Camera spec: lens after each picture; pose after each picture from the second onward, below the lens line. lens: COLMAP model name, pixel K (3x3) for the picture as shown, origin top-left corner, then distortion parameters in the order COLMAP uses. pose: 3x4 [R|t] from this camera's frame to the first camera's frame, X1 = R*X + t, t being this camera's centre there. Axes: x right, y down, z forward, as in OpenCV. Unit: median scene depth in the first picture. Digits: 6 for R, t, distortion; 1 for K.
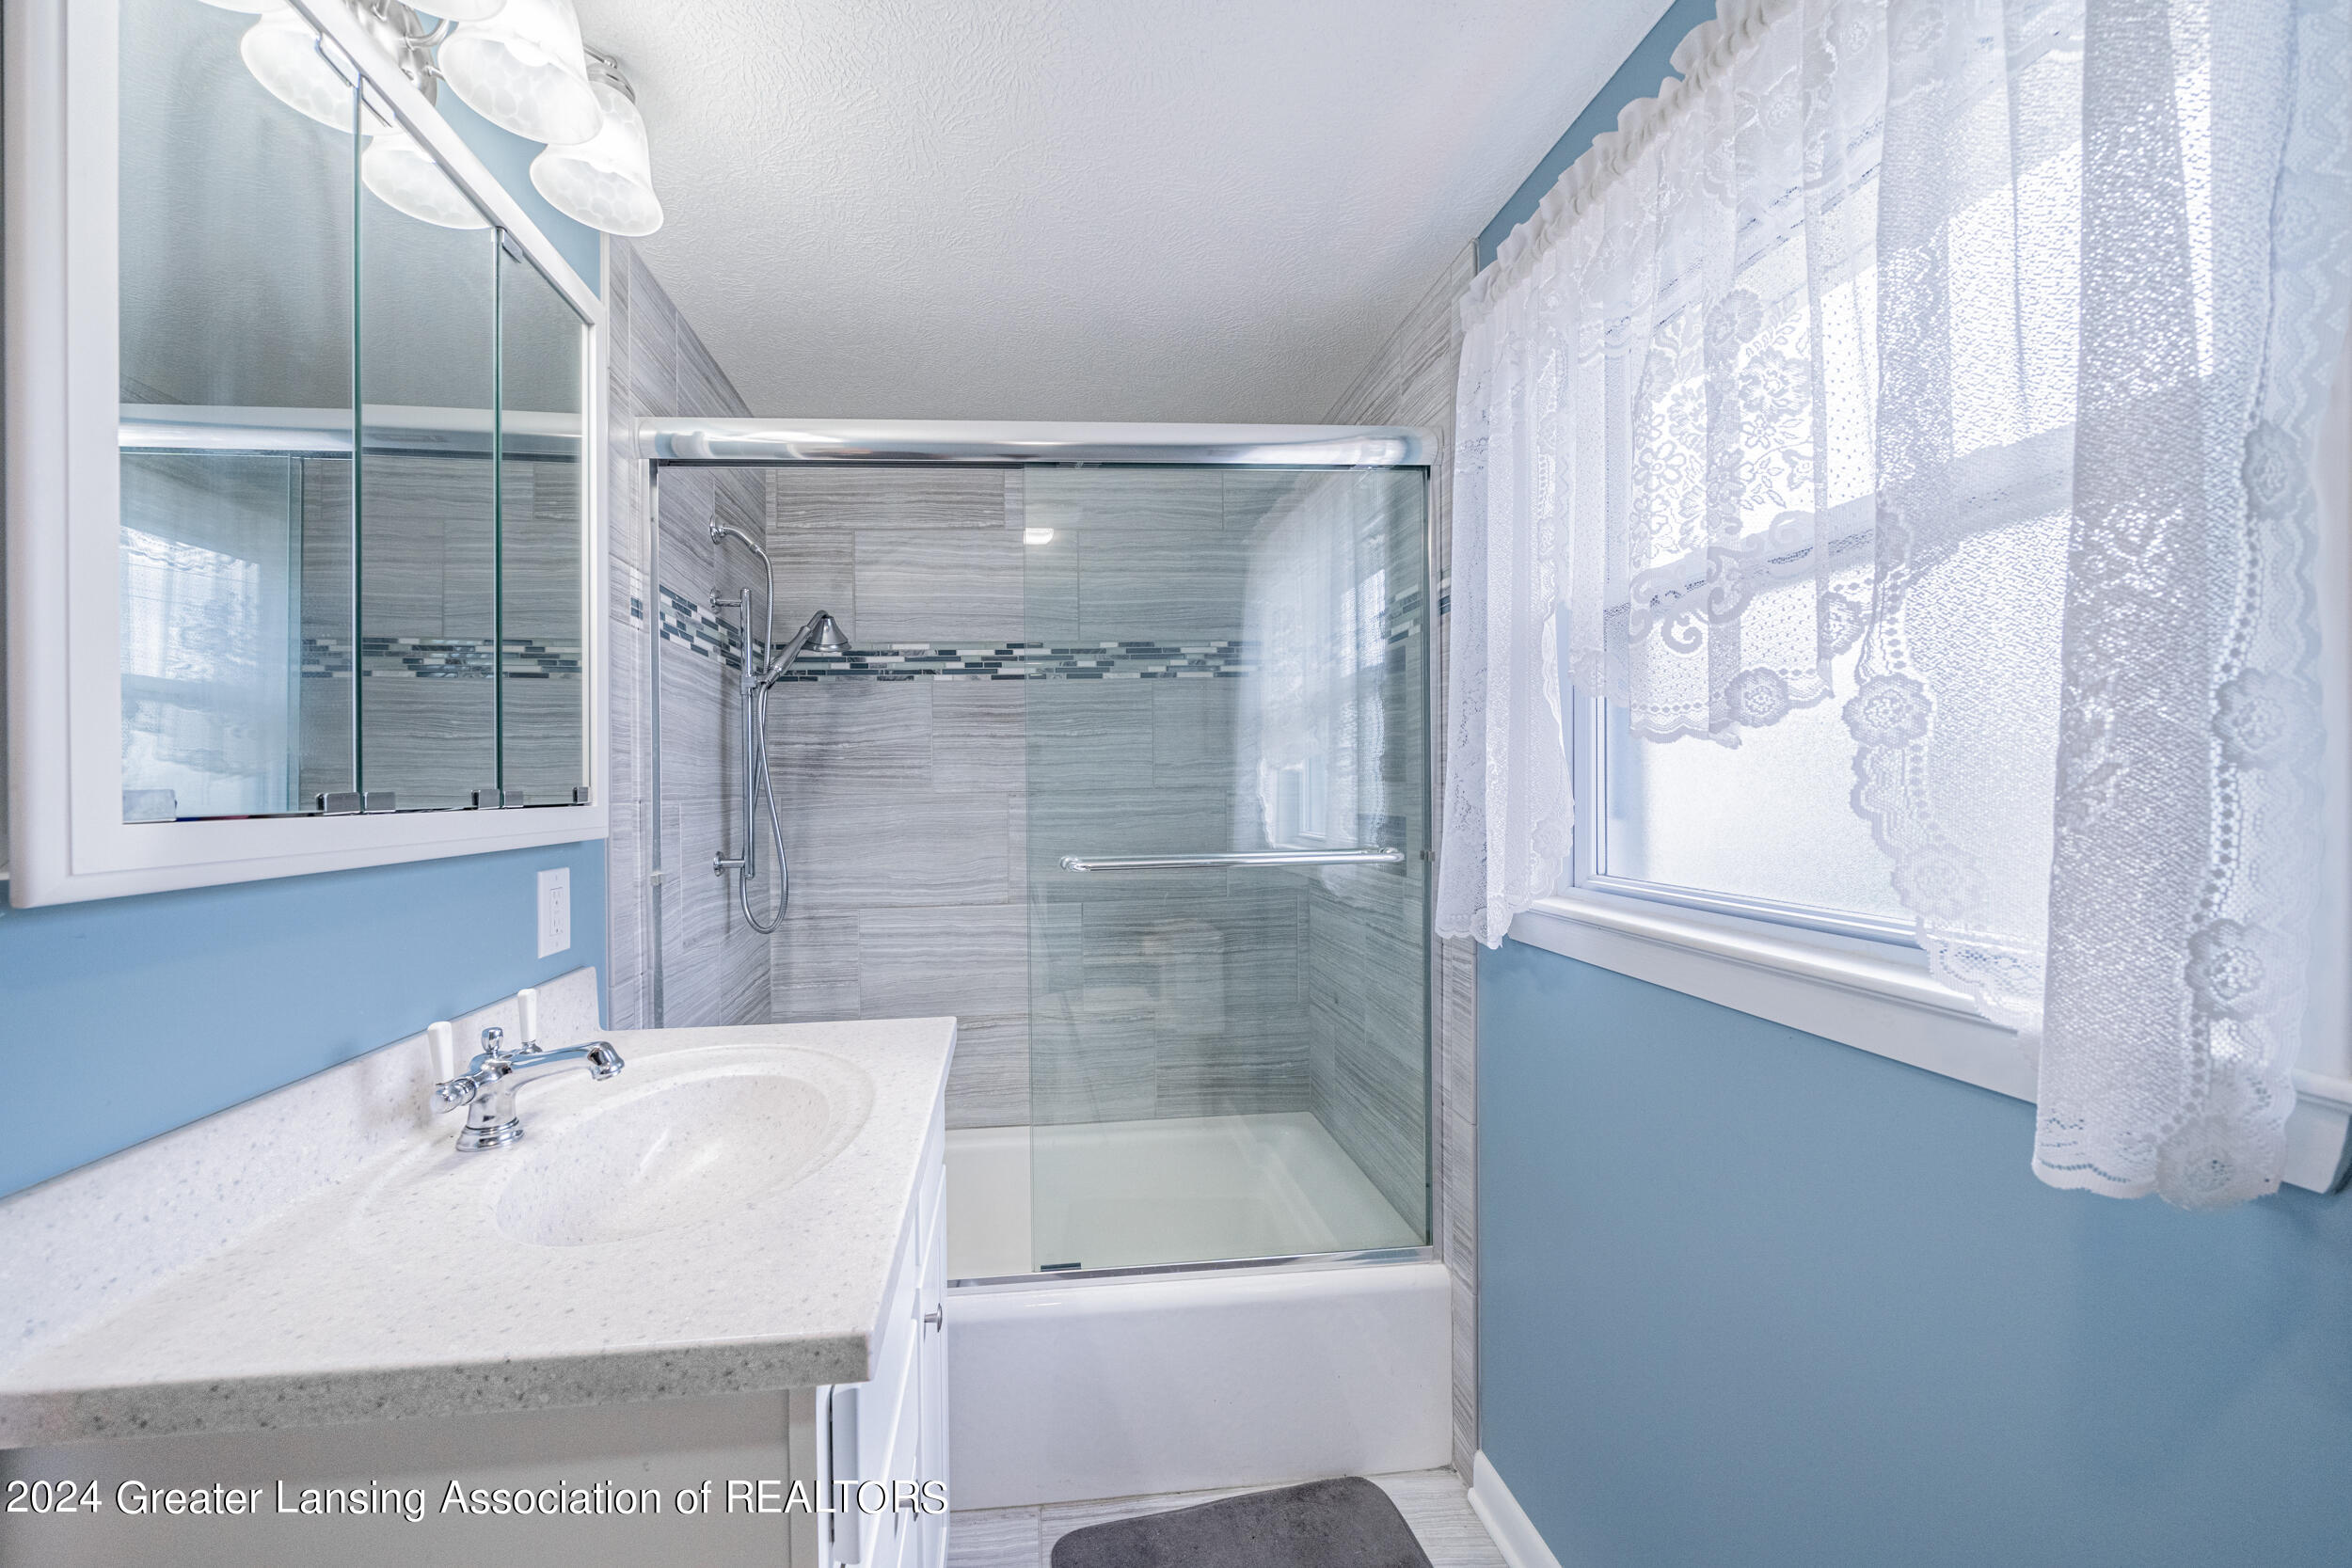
lens RADIAL K [[753.7, 0, 1166.4], [0, 753.7, 881.4], [0, 0, 1]] dist [-0.007706, -0.000010]
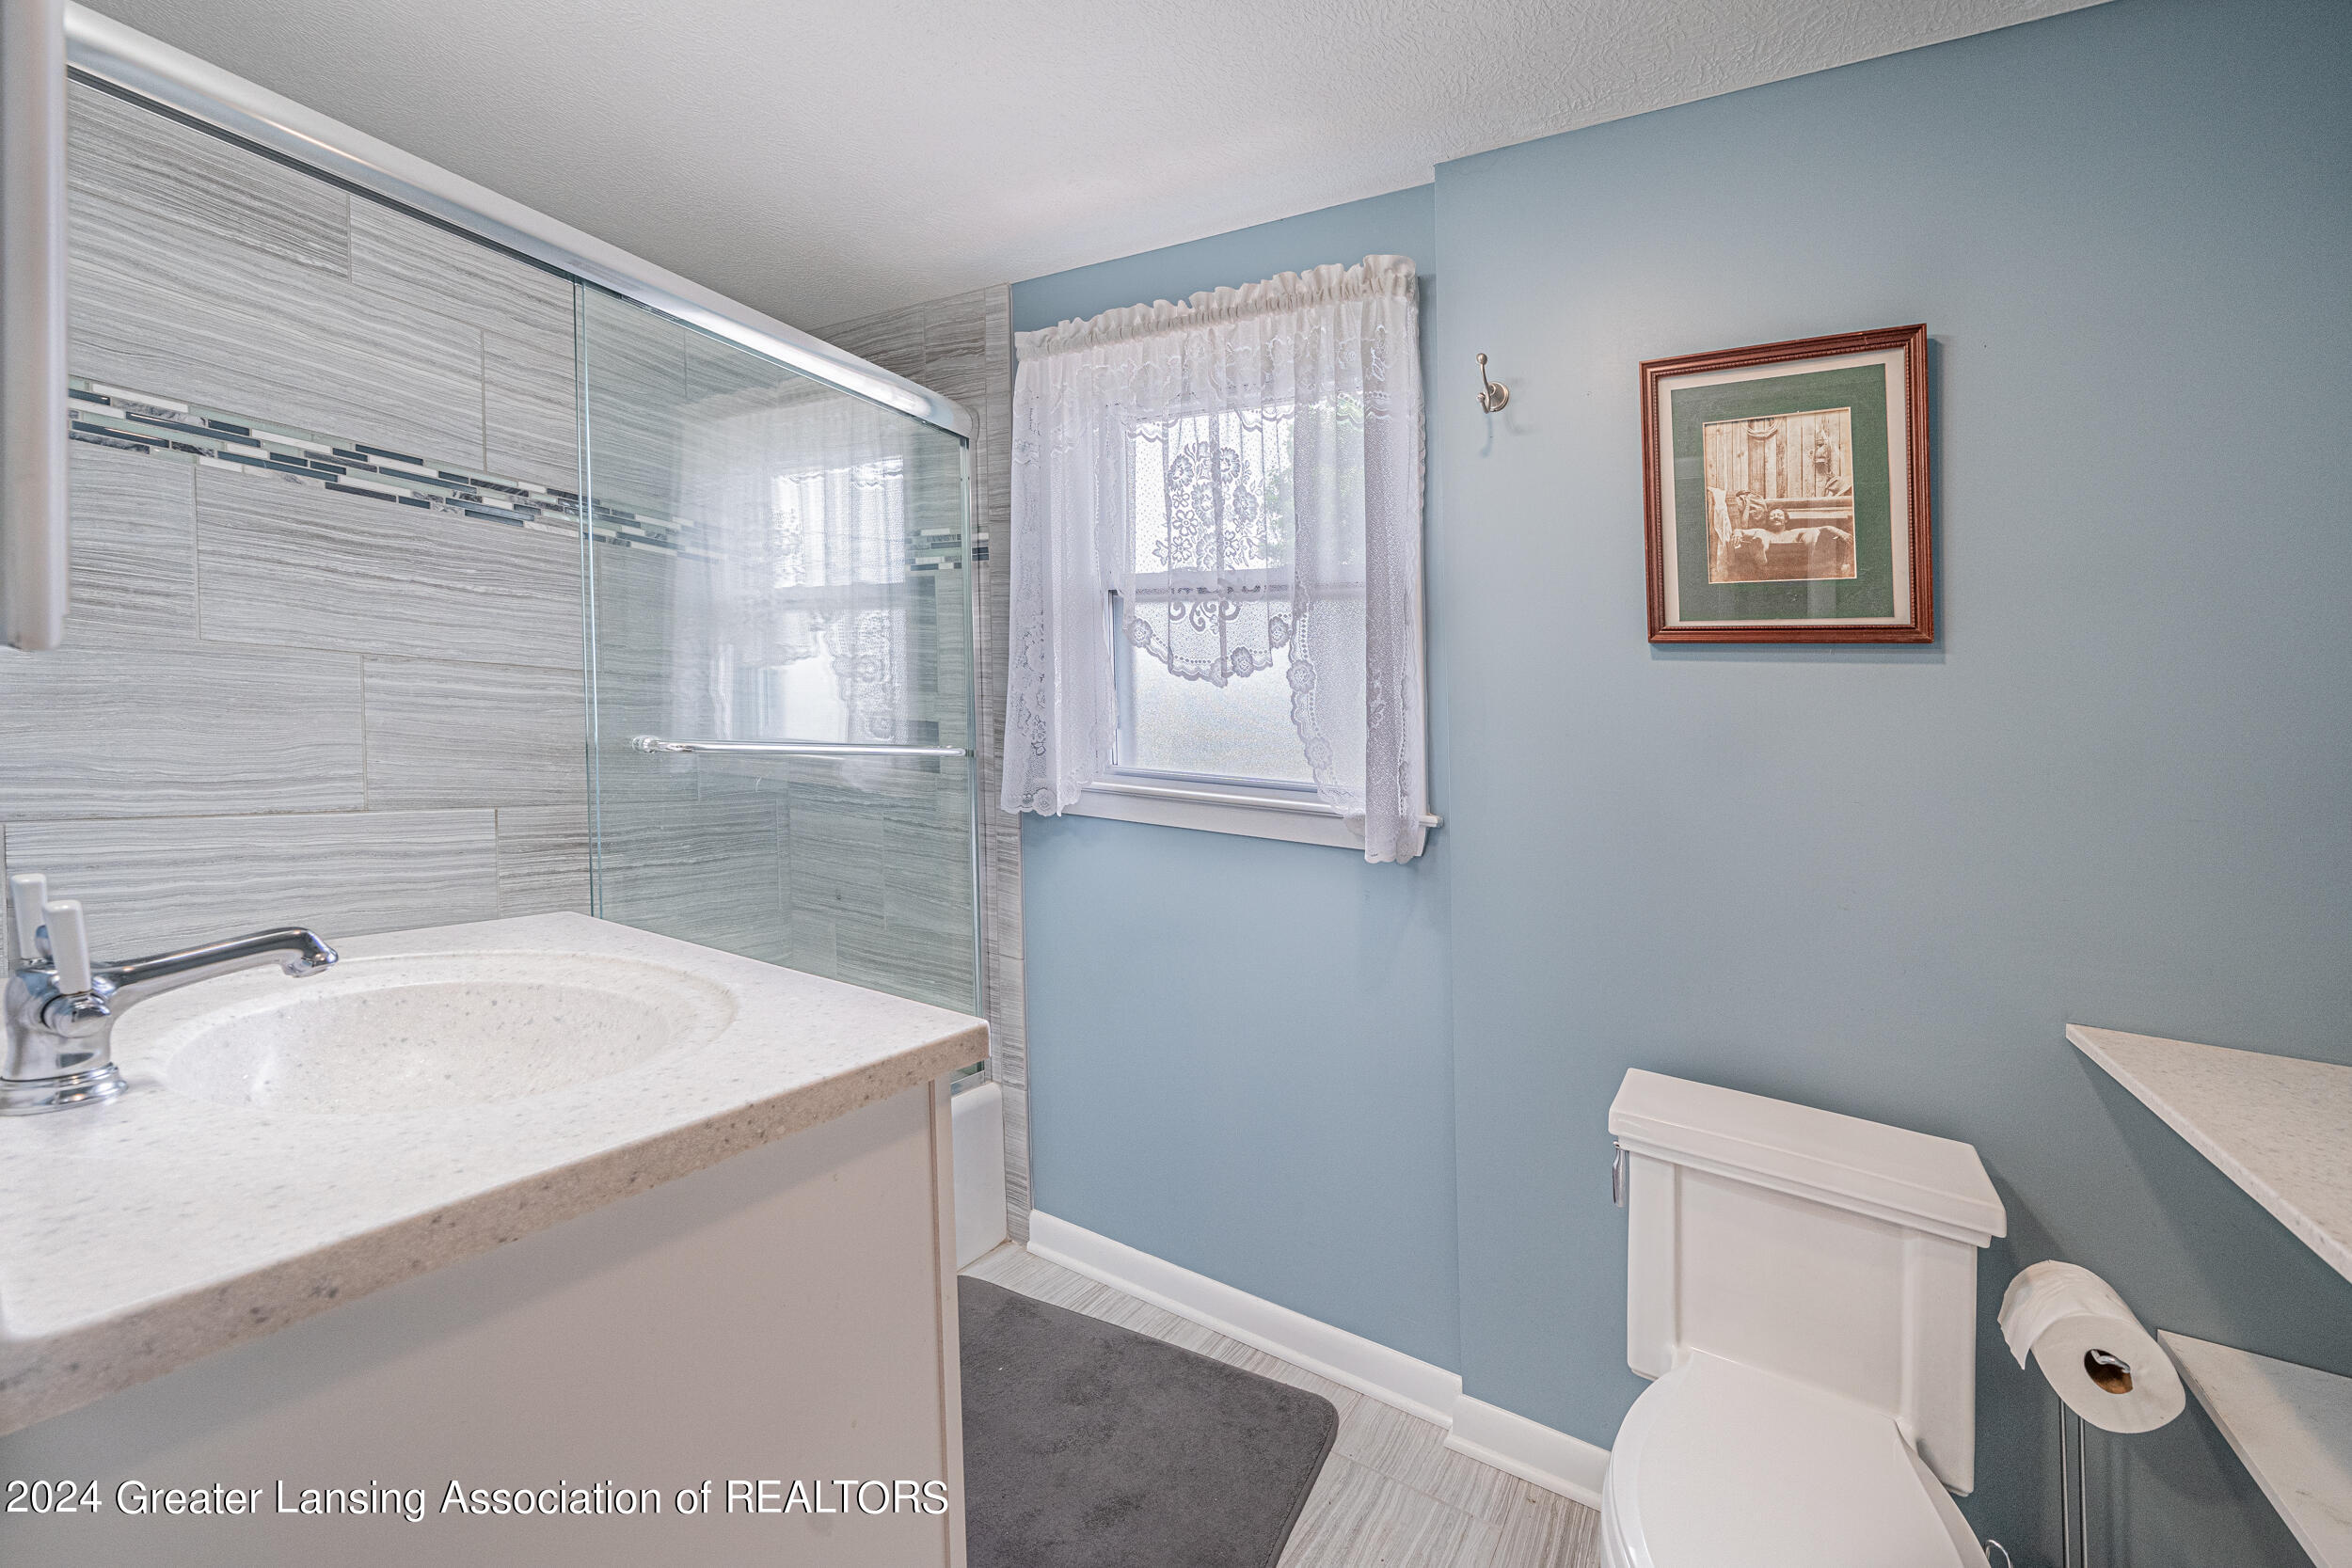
lens RADIAL K [[816.5, 0, 1168.9], [0, 816.5, 795.6], [0, 0, 1]] dist [-0.009483, -0.000070]
pose [[0.641819, 0.003720, 0.766847, -0.308833], [0.018877, 0.999609, -0.020649, 0.045253], [-0.766624, 0.027729, 0.641497, -0.063735]]
